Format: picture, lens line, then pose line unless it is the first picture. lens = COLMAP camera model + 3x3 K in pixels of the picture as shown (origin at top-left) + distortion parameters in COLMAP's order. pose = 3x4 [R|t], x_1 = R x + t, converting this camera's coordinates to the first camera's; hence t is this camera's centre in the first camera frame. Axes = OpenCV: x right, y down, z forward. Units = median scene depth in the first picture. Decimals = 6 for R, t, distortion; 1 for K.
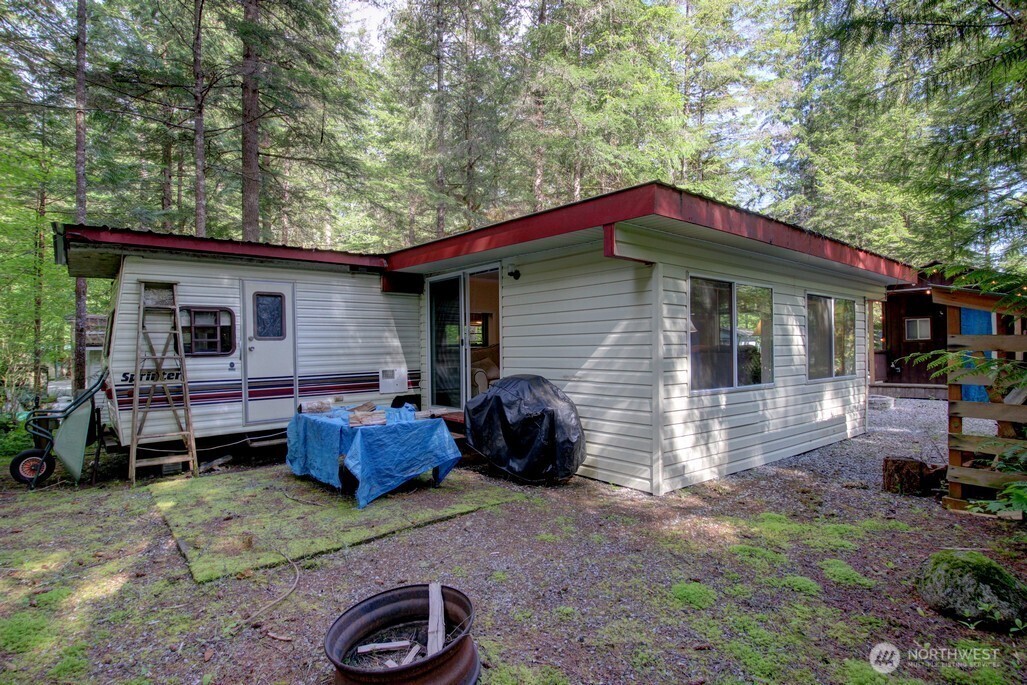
lens RADIAL K [[538.0, 0, 508.2], [0, 538.0, 350.1], [0, 0, 1]] dist [0.023821, -0.036864]
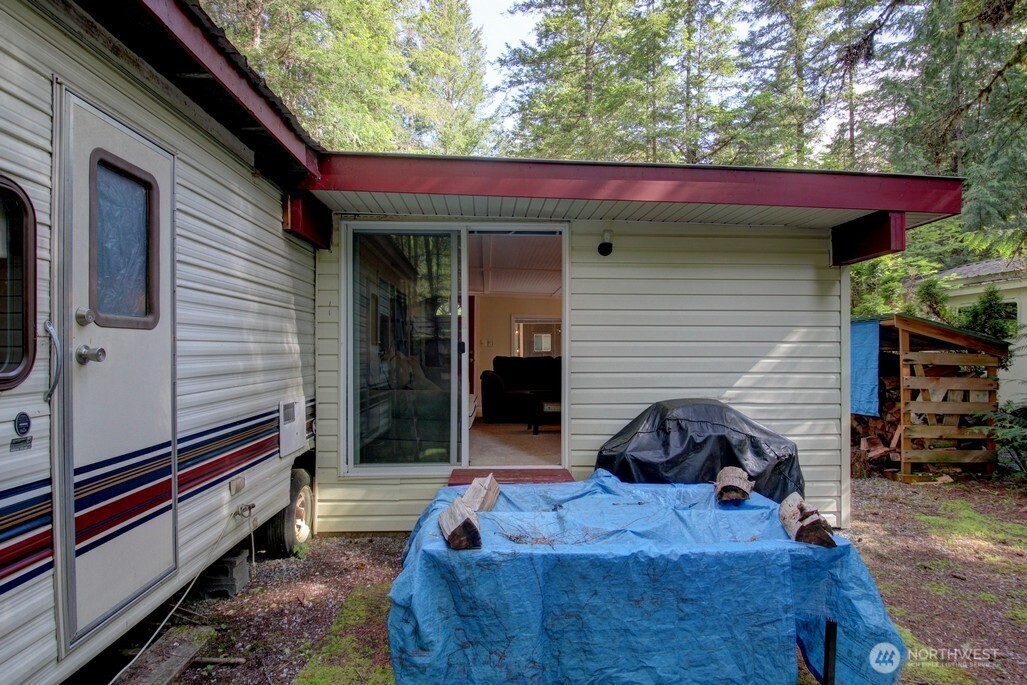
lens RADIAL K [[538.0, 0, 508.2], [0, 538.0, 350.1], [0, 0, 1]] dist [0.023821, -0.036864]
pose [[0.594086, 0.016384, 0.804235, -0.573787], [-0.008099, 0.999864, -0.014386, -0.003768], [-0.804361, 0.002033, 0.594137, 0.686182]]
